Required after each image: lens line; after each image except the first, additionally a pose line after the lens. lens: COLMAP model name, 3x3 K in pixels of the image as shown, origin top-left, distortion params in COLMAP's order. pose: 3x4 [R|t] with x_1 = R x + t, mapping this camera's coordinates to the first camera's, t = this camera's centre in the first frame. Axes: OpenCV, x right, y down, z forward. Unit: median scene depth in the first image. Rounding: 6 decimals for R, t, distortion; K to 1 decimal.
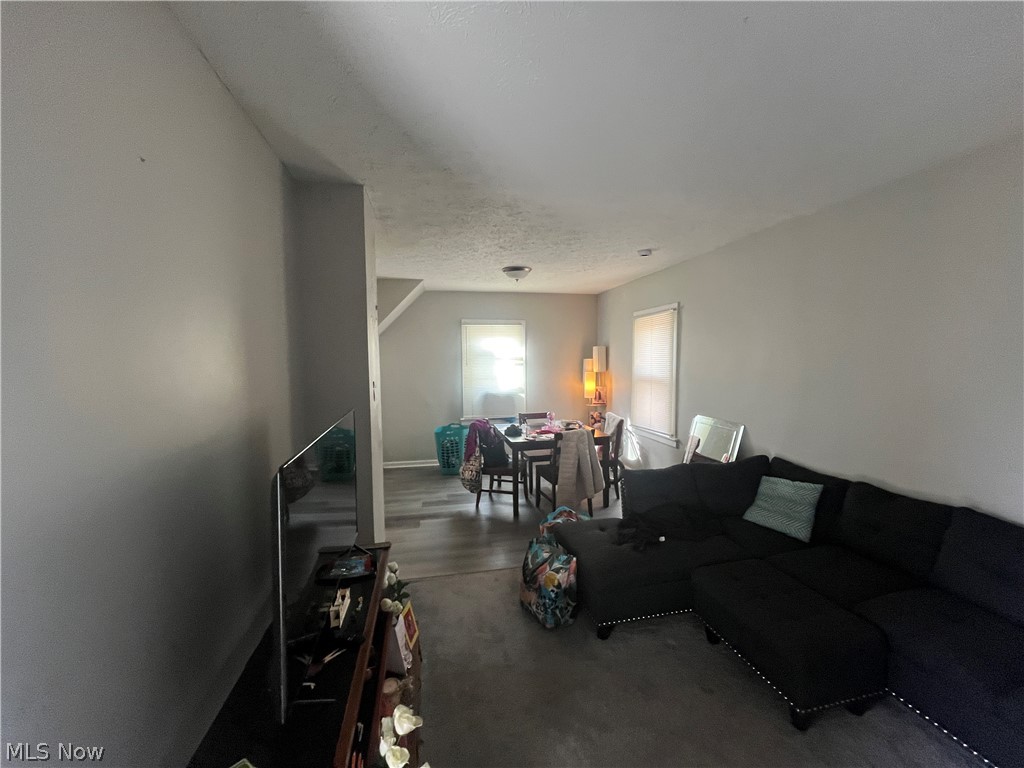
lens RADIAL K [[413.2, 0, 513.4], [0, 413.2, 383.0], [0, 0, 1]] dist [-0.003804, 0.000058]
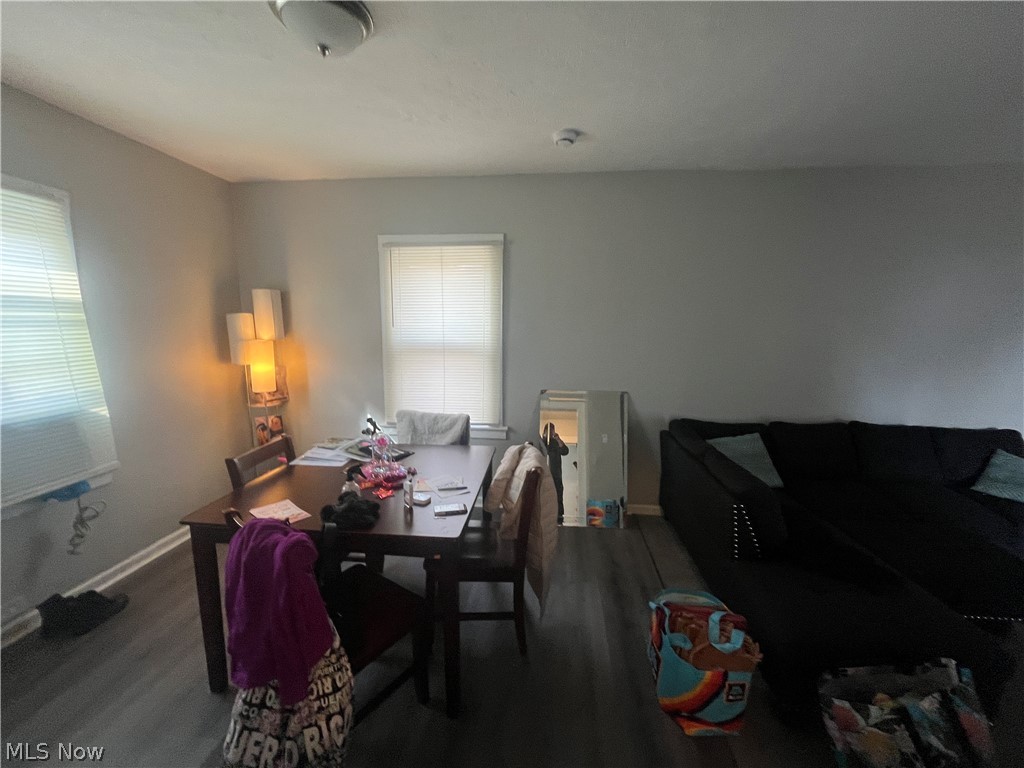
lens RADIAL K [[413.2, 0, 513.3], [0, 413.2, 386.0], [0, 0, 1]] dist [-0.003804, 0.000058]
pose [[0.299586, -0.131559, 0.944955, -0.203193], [0.046763, 0.991282, 0.123183, -0.018852], [-0.952923, 0.007285, 0.303126, 0.554323]]
